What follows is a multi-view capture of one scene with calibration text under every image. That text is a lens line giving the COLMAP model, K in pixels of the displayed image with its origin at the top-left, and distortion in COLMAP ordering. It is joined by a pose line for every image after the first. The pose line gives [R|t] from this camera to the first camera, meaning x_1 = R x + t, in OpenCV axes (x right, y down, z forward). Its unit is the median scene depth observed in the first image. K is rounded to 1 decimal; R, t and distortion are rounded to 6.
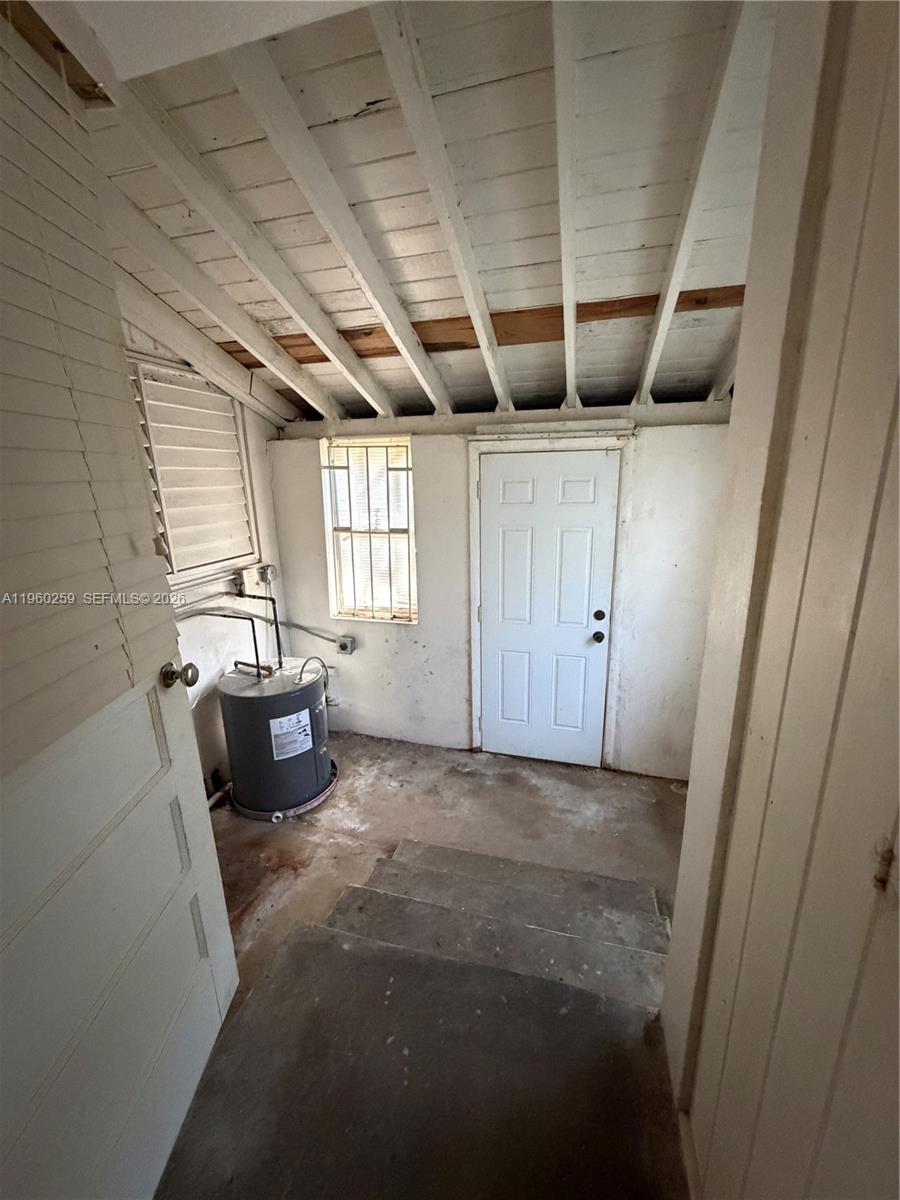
lens RADIAL K [[479.0, 0, 450.0], [0, 479.0, 600.0], [0, 0, 1]] dist [-0.000490, 0.000033]
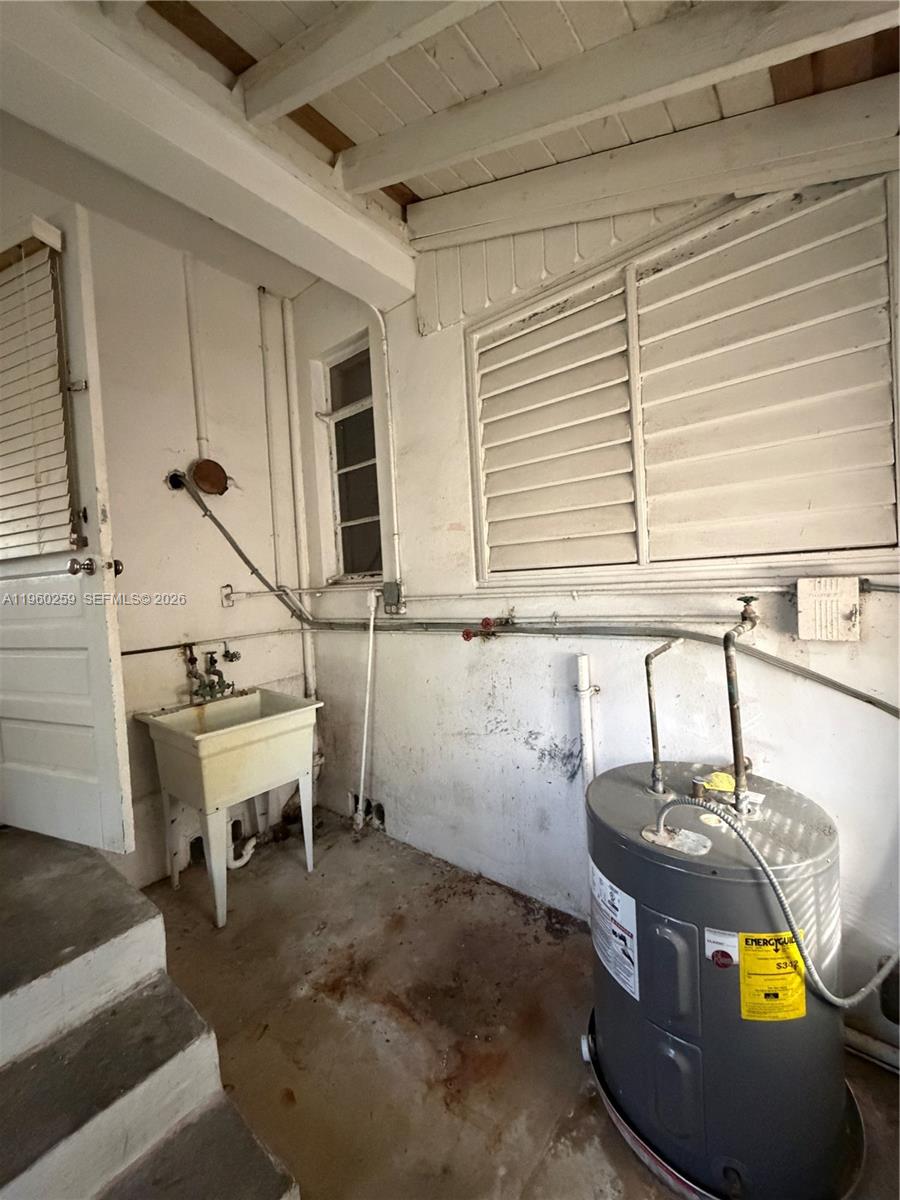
lens RADIAL K [[479.0, 0, 450.0], [0, 479.0, 600.0], [0, 0, 1]] dist [-0.000490, 0.000033]
pose [[-0.400232, 0.076037, -0.913254, 0.130720], [-0.178179, 0.971077, 0.158938, -0.063491], [0.898925, 0.226335, -0.375108, 1.014243]]
